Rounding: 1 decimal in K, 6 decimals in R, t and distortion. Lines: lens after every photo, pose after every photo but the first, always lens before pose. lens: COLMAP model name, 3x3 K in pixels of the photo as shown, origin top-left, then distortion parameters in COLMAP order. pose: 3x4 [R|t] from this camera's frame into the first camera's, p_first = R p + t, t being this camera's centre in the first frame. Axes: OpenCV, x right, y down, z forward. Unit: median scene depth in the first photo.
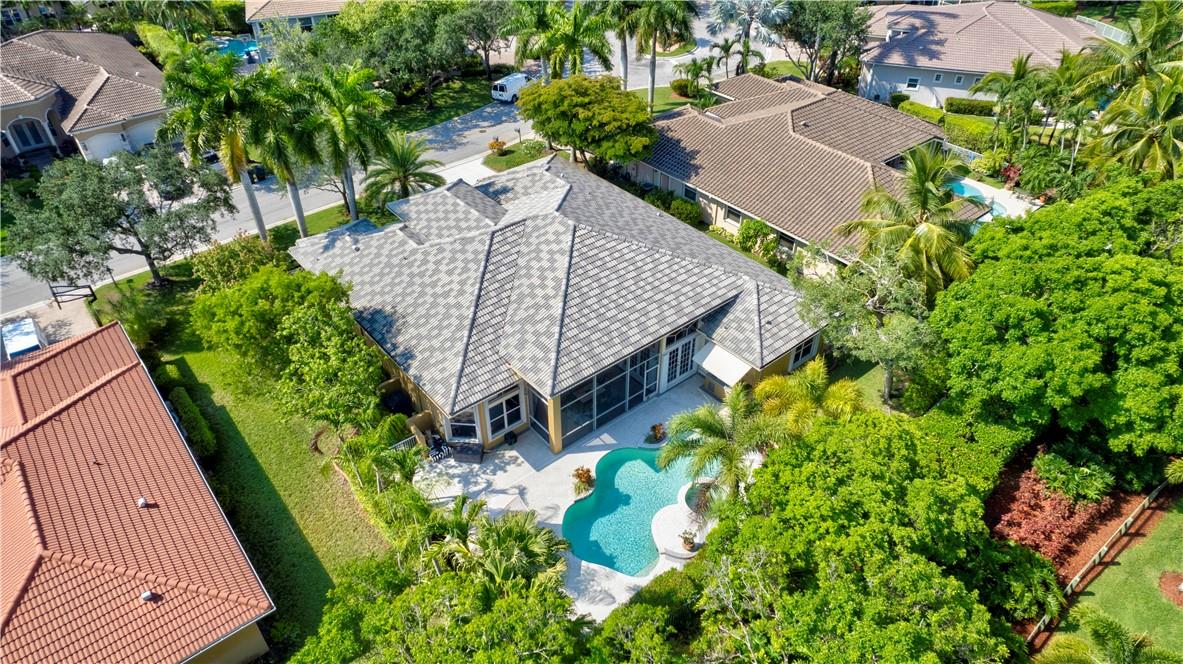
lens RADIAL K [[754.0, 0, 591.5], [0, 754.0, 332.0], [0, 0, 1]] dist [-0.065823, 0.063064]
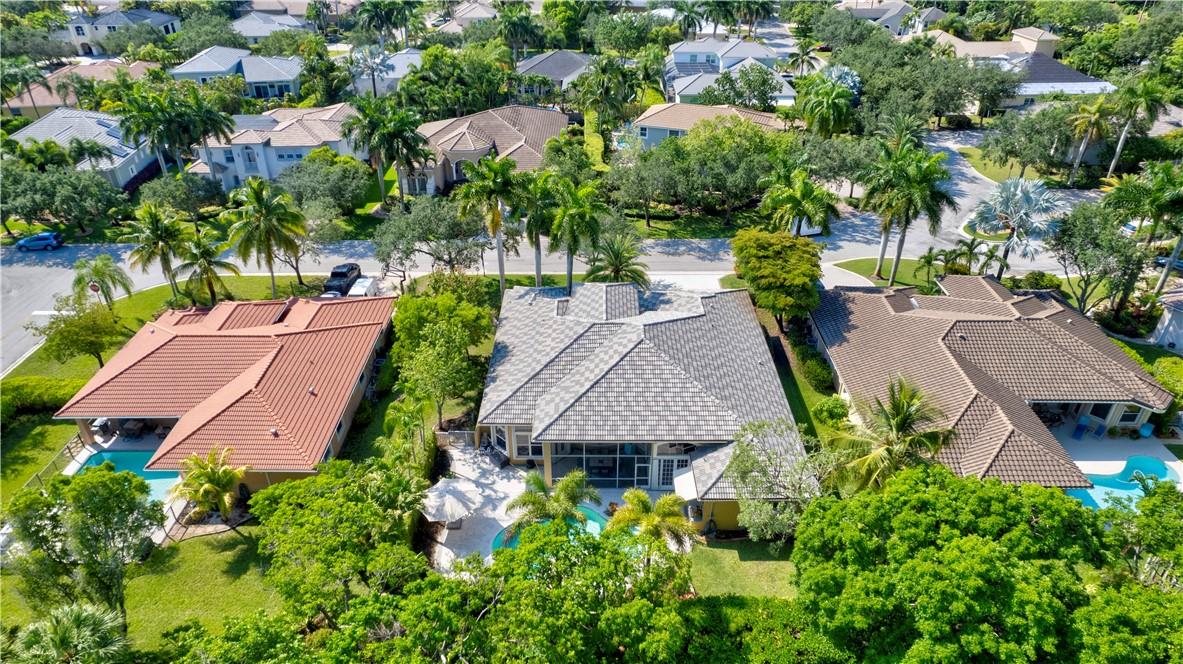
lens RADIAL K [[754.0, 0, 591.5], [0, 754.0, 332.0], [0, 0, 1]] dist [-0.065823, 0.063064]
pose [[0.769440, 0.336434, -0.542931, 0.616837], [-0.393963, 0.919058, 0.011182, -0.134180], [0.502748, 0.205291, 0.839703, -0.138153]]
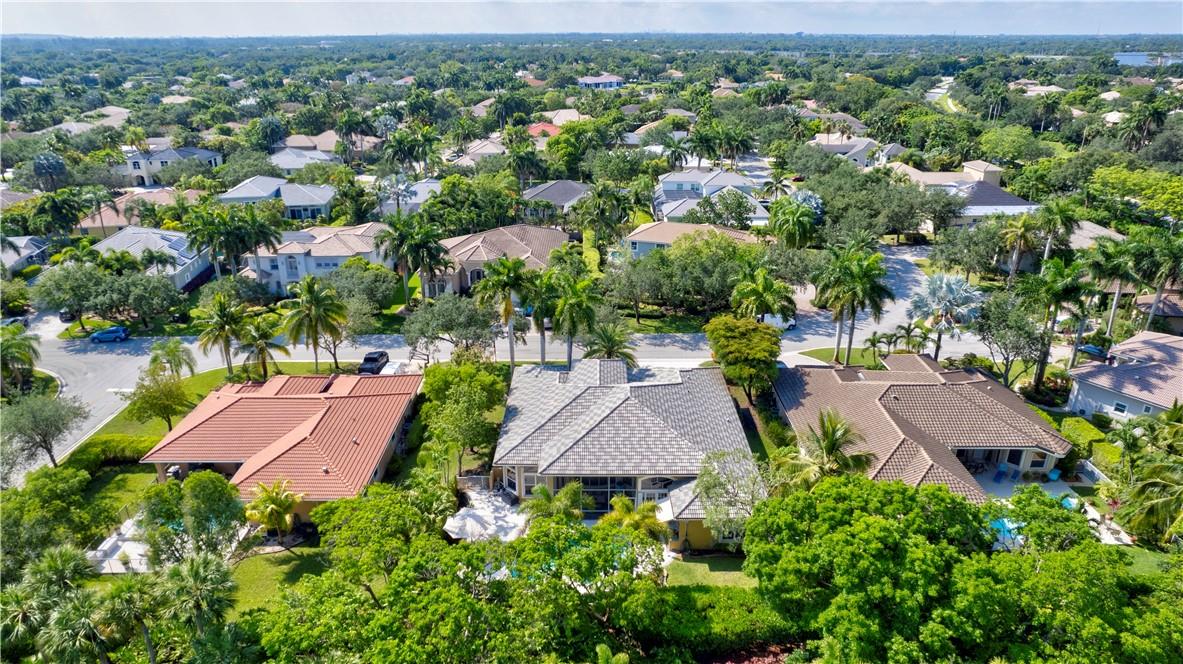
lens RADIAL K [[751.8, 0, 591.5], [0, 751.8, 332.0], [0, 0, 1]] dist [-0.035661, 0.000774]
pose [[0.769763, 0.239501, -0.591696, 0.829231], [-0.392860, 0.908347, -0.143416, -0.007747], [0.503117, 0.342849, 0.793302, -0.345672]]
